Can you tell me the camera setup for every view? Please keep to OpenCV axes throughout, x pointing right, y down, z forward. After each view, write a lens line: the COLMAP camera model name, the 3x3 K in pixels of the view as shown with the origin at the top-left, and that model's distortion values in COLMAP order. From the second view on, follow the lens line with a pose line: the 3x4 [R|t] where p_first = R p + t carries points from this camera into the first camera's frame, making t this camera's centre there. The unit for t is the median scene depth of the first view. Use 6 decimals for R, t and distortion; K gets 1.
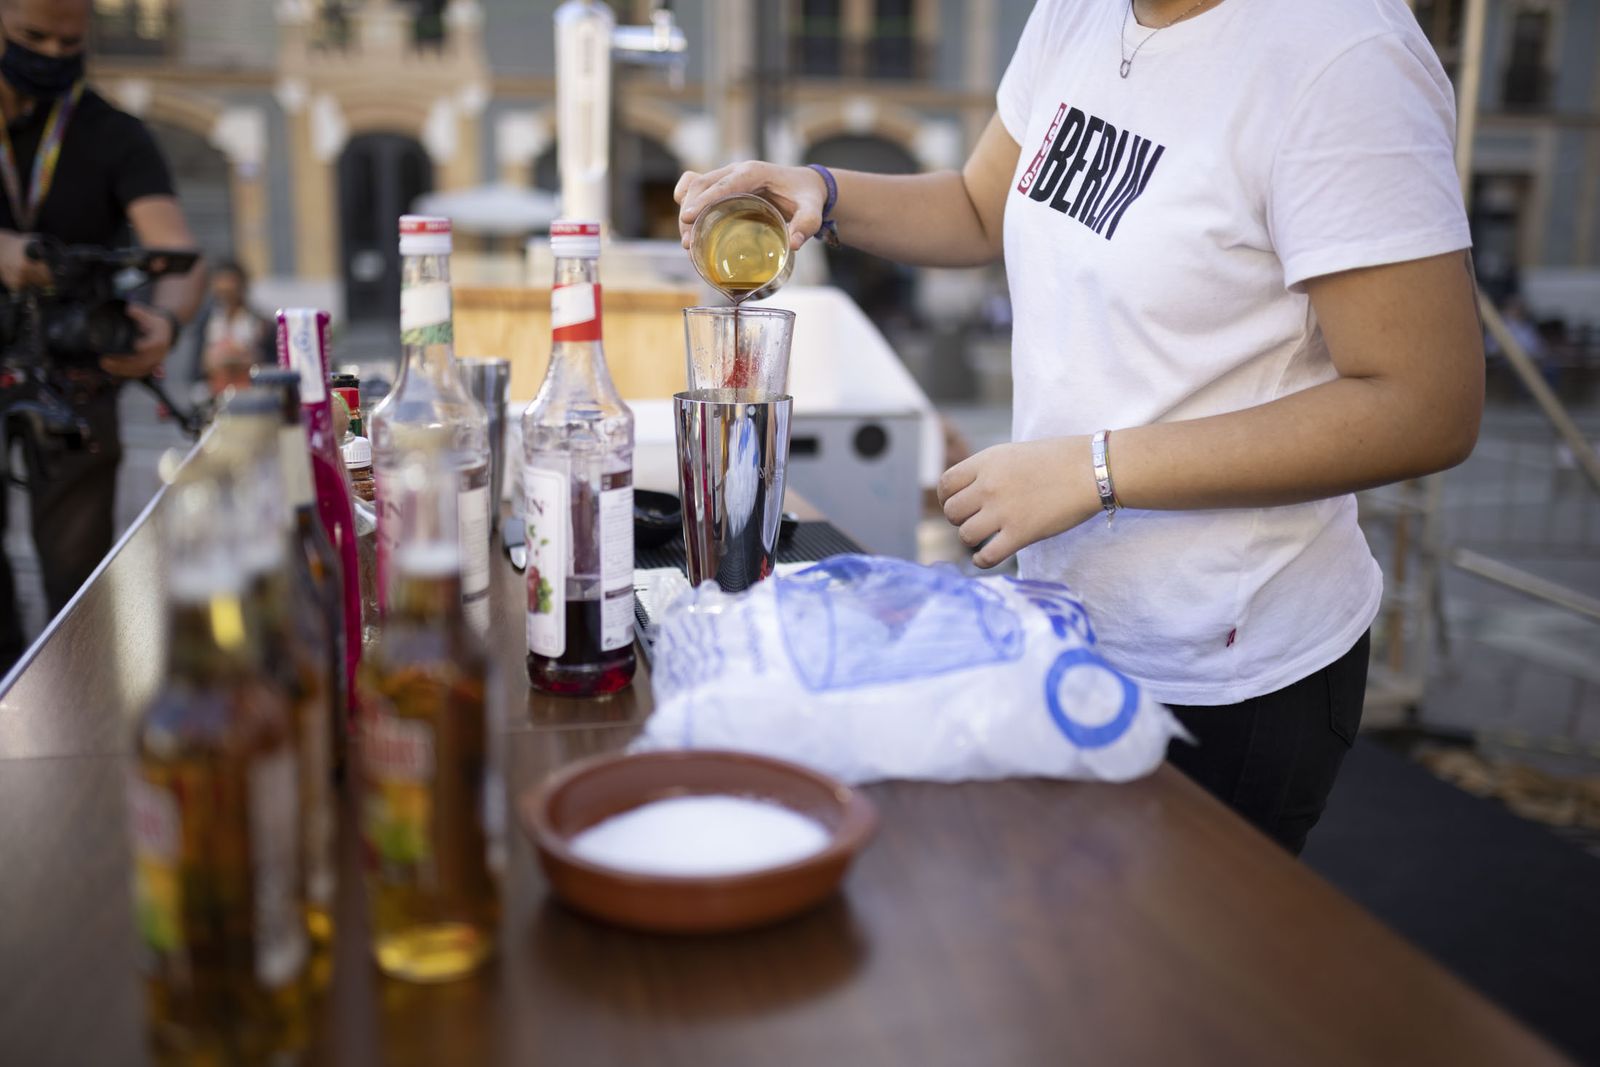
lens RADIAL K [[1468.2, 0, 772.5], [0, 1468.2, 517.9], [0, 0, 1]] dist [-0.042362, 0.000000]
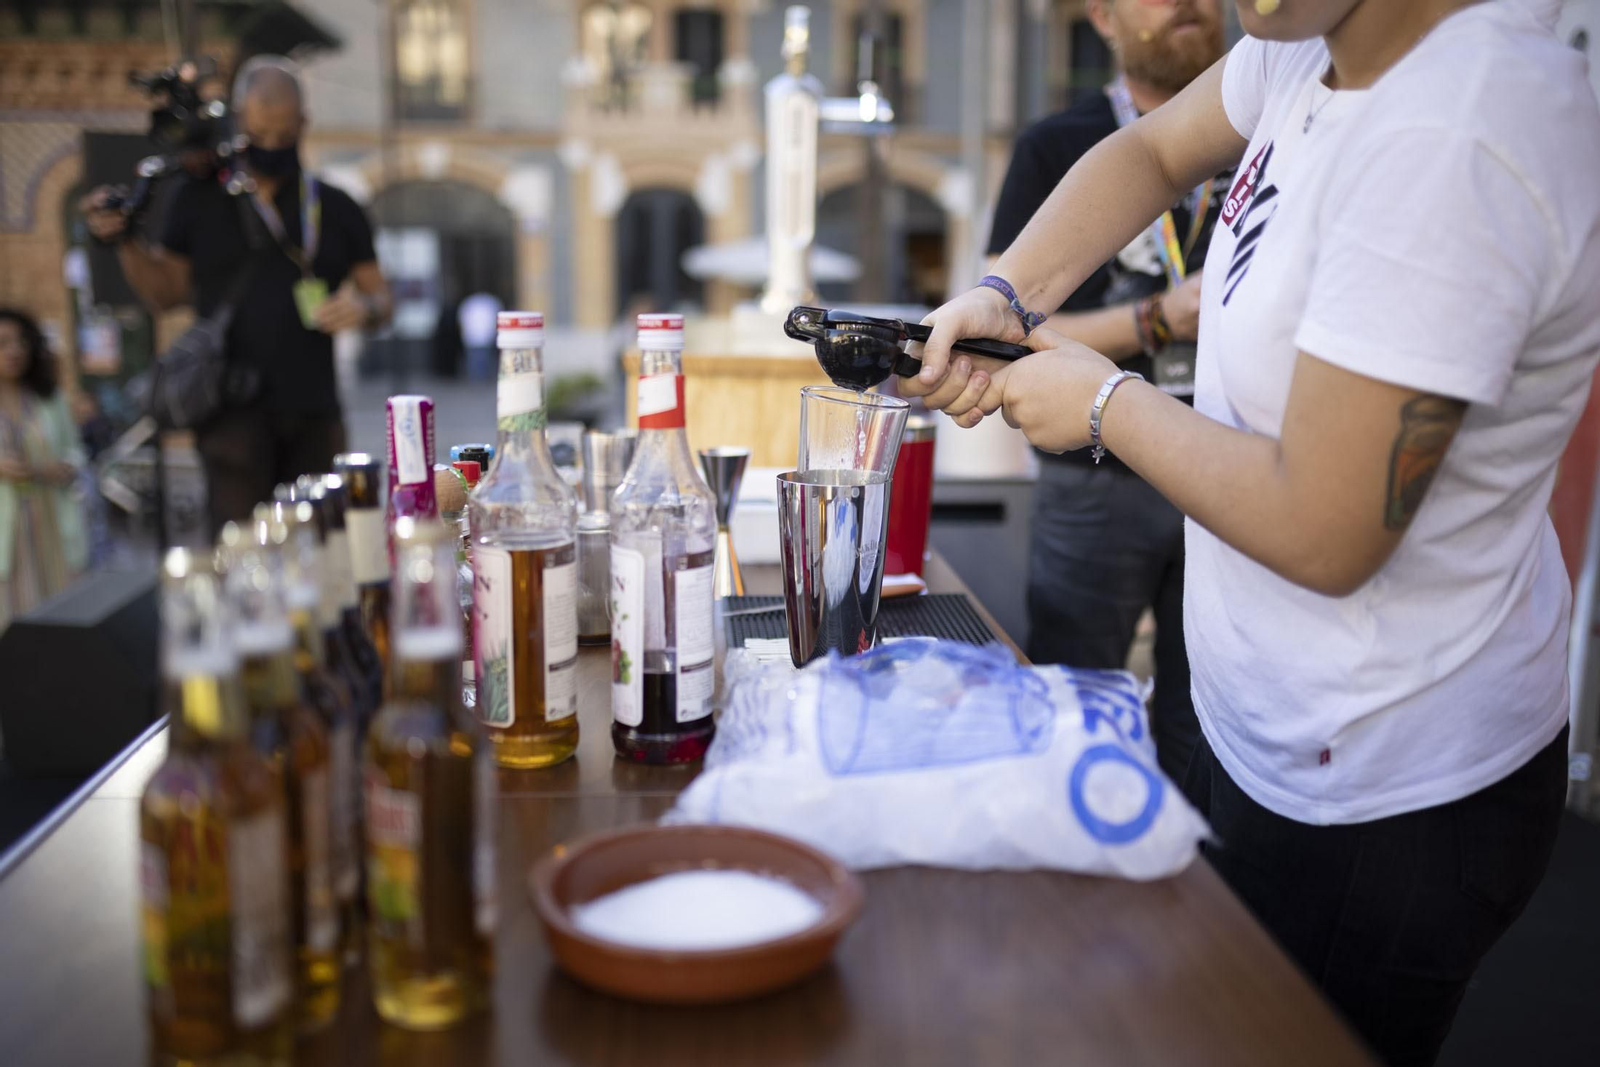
lens RADIAL K [[1468.2, 0, 795.7], [0, 1468.2, 508.2], [0, 0, 1]] dist [-0.042362, 0.000000]
pose [[0.986128, 0.019247, -0.164867, 0.144068], [-0.025731, 0.998973, -0.037282, -0.026388], [0.163980, 0.041007, 0.985611, -0.028519]]
